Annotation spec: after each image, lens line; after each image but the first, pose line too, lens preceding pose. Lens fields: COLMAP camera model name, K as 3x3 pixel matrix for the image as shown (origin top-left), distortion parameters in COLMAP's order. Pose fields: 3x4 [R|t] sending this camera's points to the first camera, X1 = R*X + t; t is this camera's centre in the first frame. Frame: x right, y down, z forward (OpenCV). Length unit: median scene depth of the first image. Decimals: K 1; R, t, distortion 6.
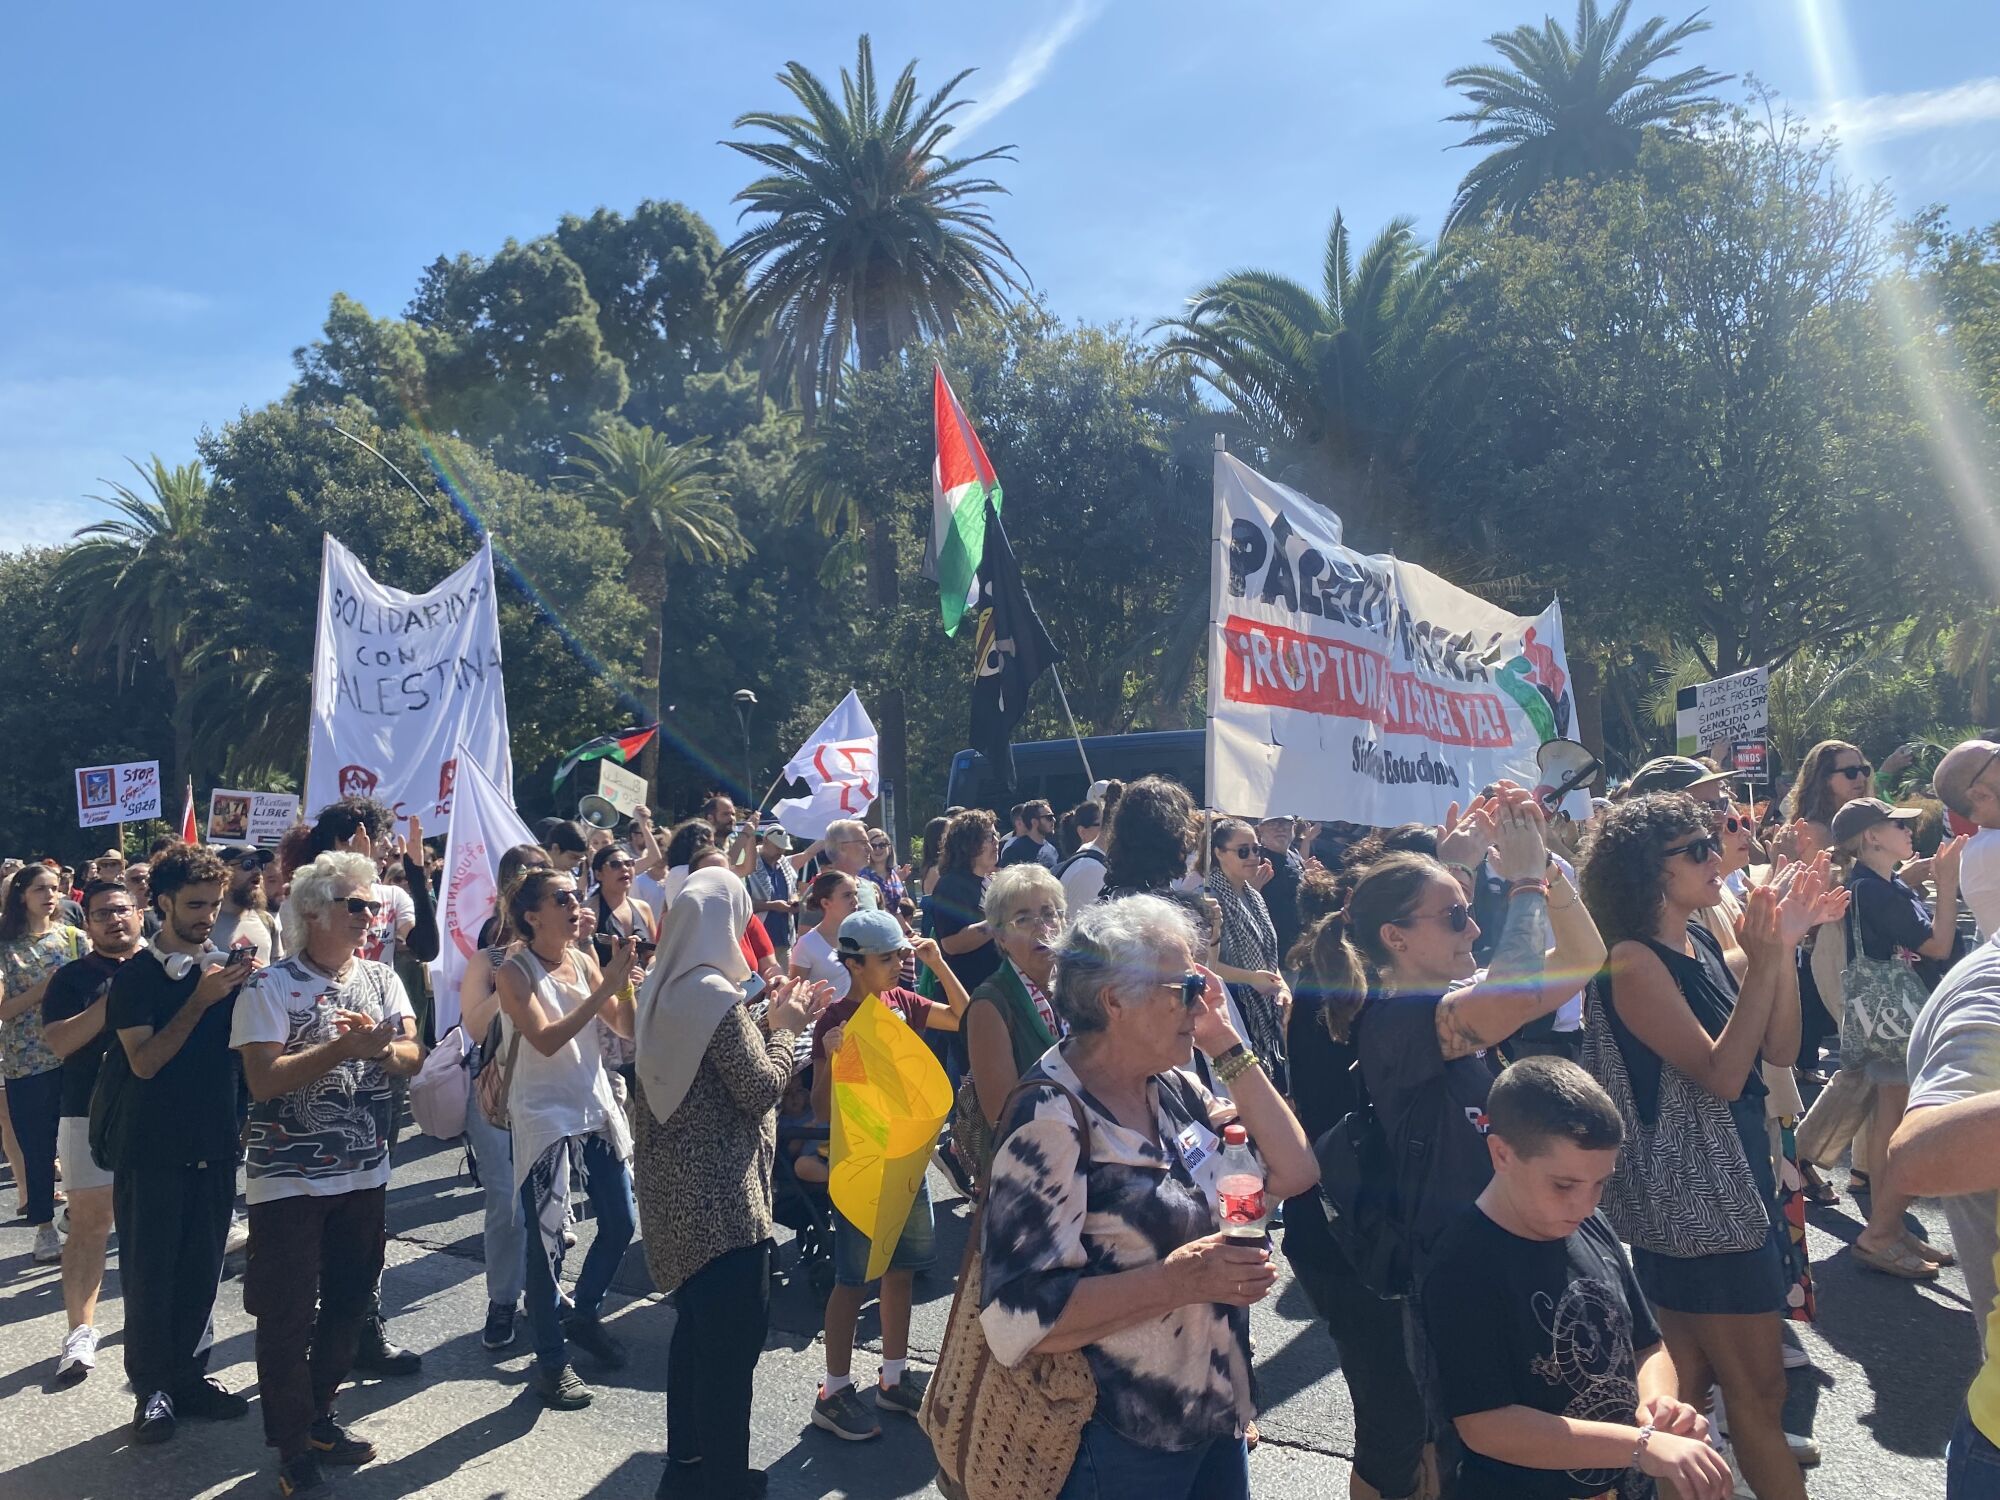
lens RADIAL K [[1633.2, 0, 1029.4], [0, 1633.2, 724.3], [0, 0, 1]] dist [0.094141, -0.154248]
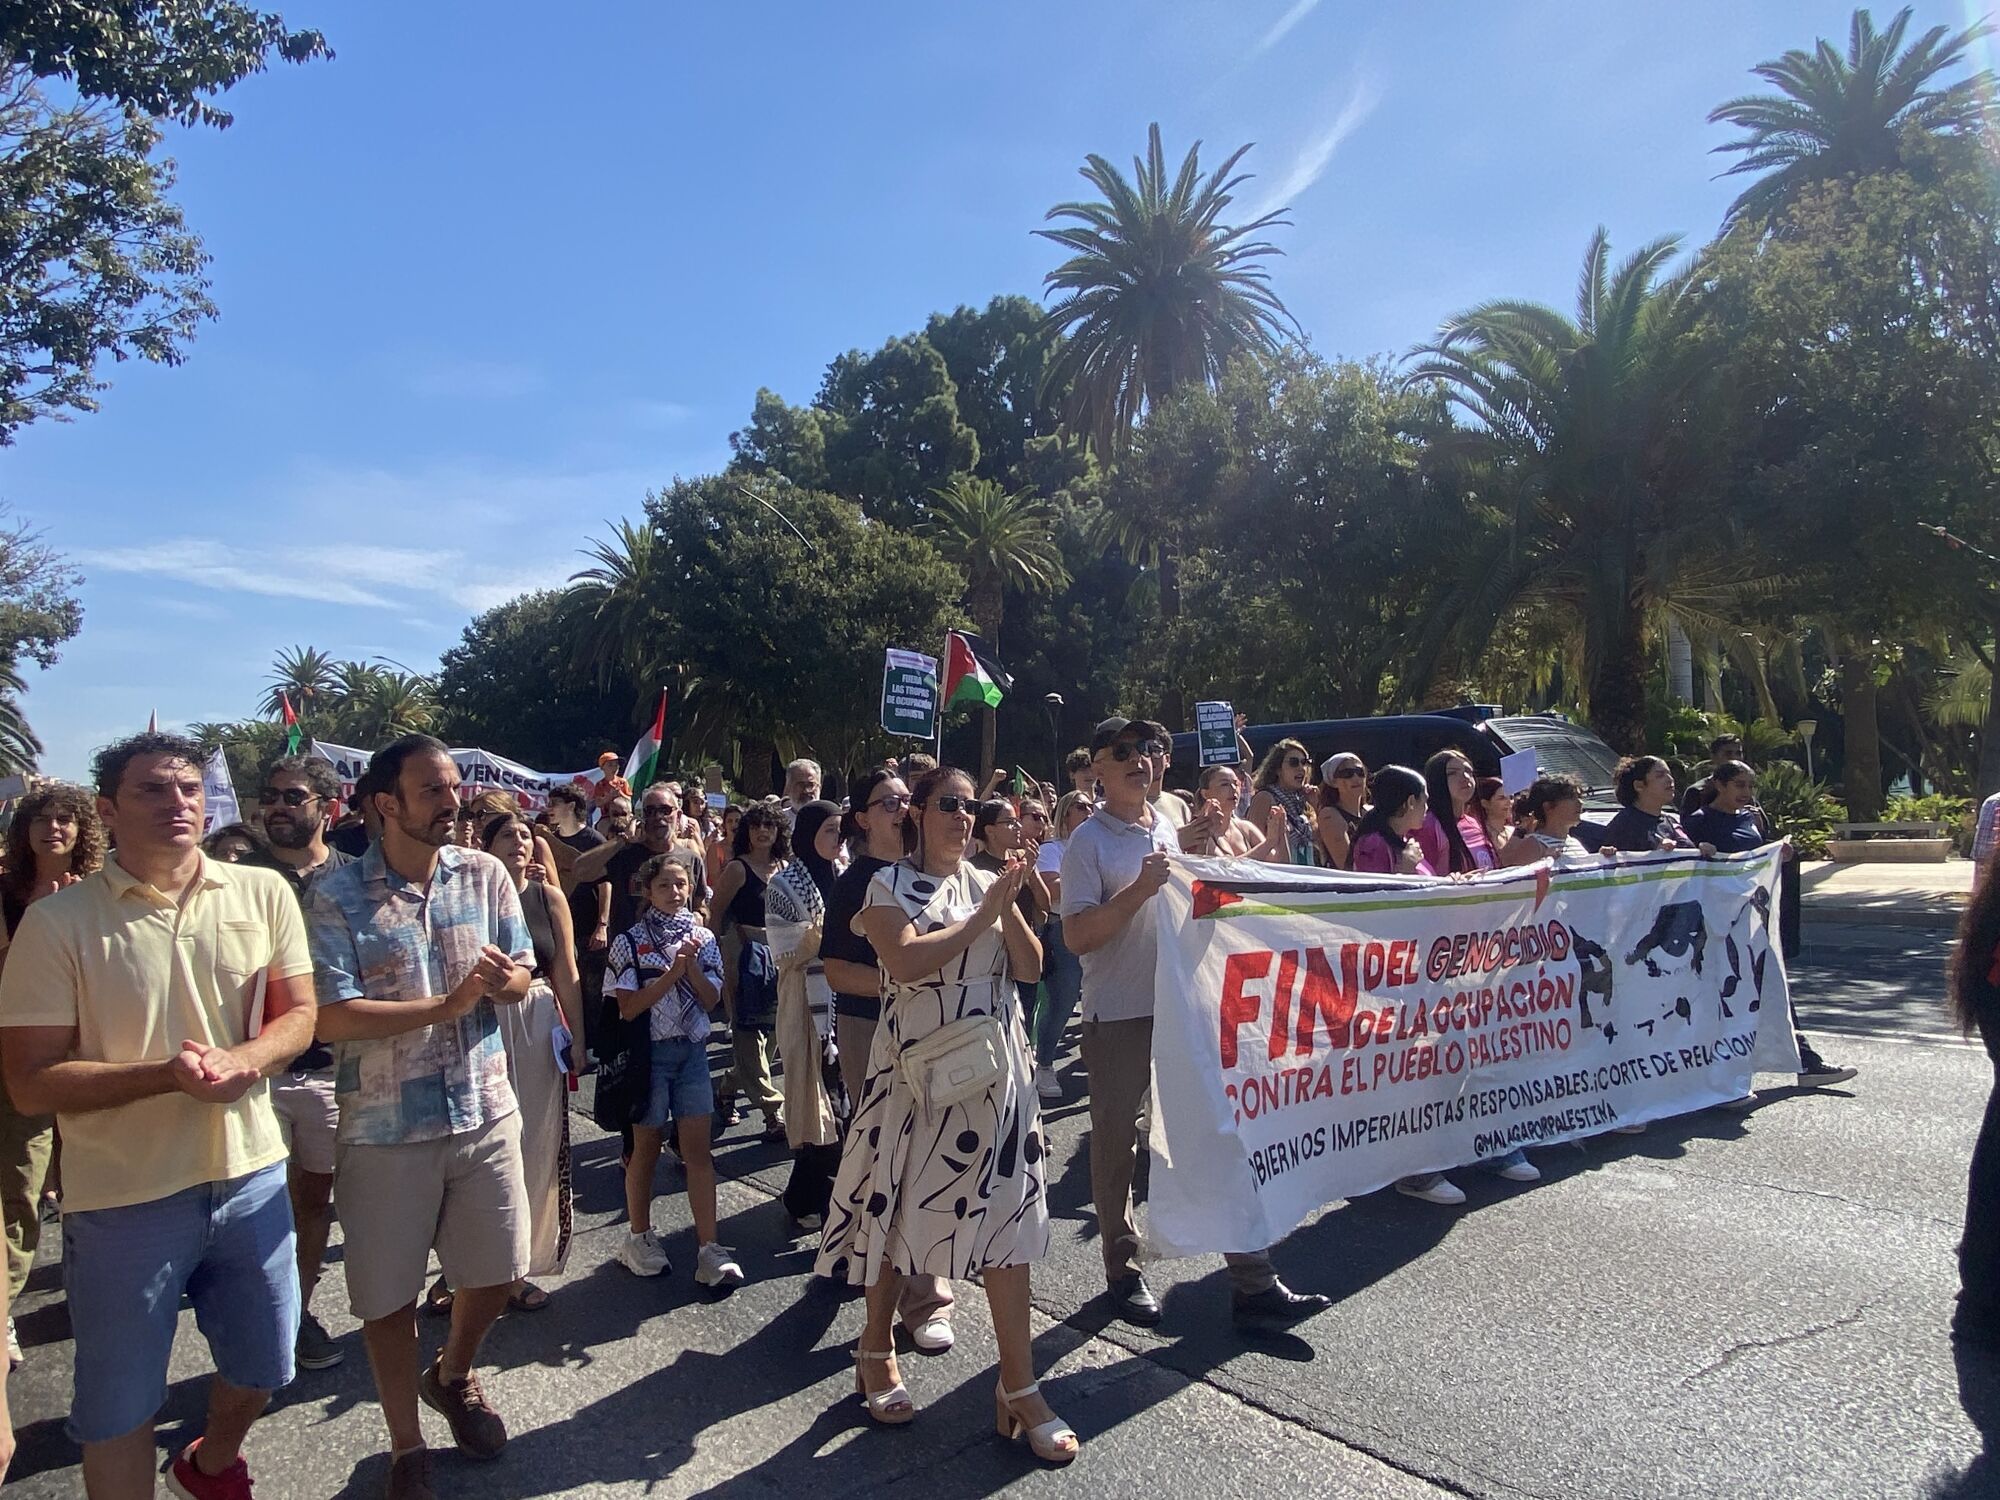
lens RADIAL K [[1343.4, 0, 1000.0], [0, 1343.4, 750.0], [0, 0, 1]] dist [0.095838, -0.108711]
pose [[0.968558, 0.005647, -0.248723, 0.032503], [-0.002754, 0.999924, 0.011978, 0.008714], [0.248772, -0.010916, 0.968500, 0.037932]]
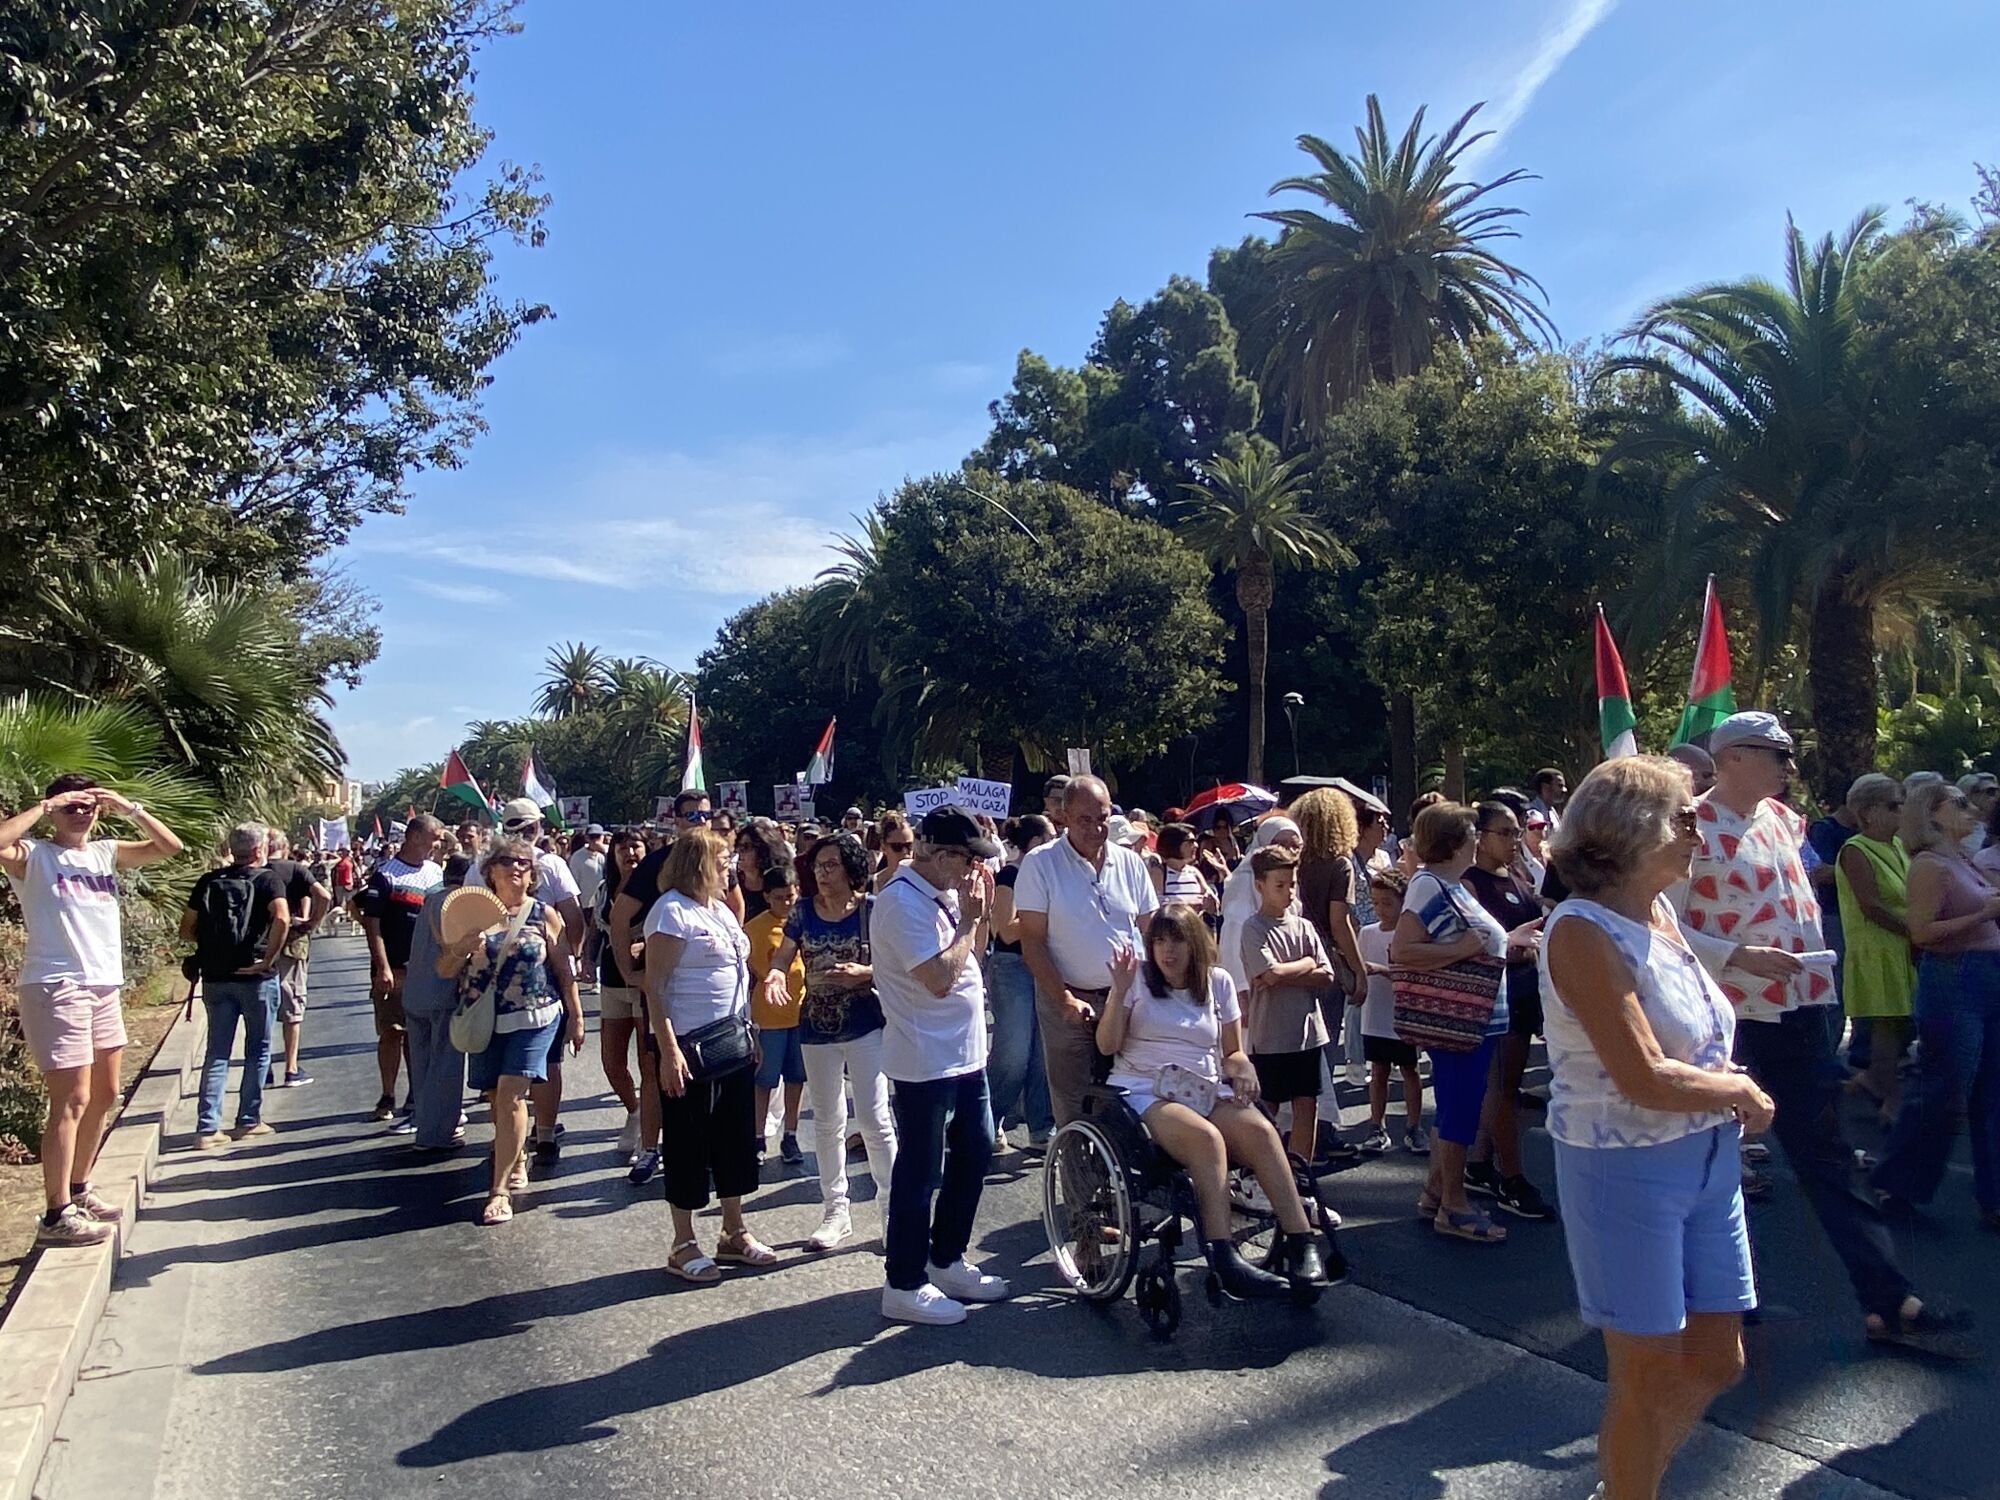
lens RADIAL K [[1797.7, 0, 1007.7], [0, 1797.7, 752.3], [0, 0, 1]] dist [0.114489, -0.193746]
pose [[0.879846, 0.002462, -0.475252, 0.245299], [0.010486, 0.999643, 0.024593, -0.013019], [0.475143, -0.026621, 0.879506, -0.179012]]
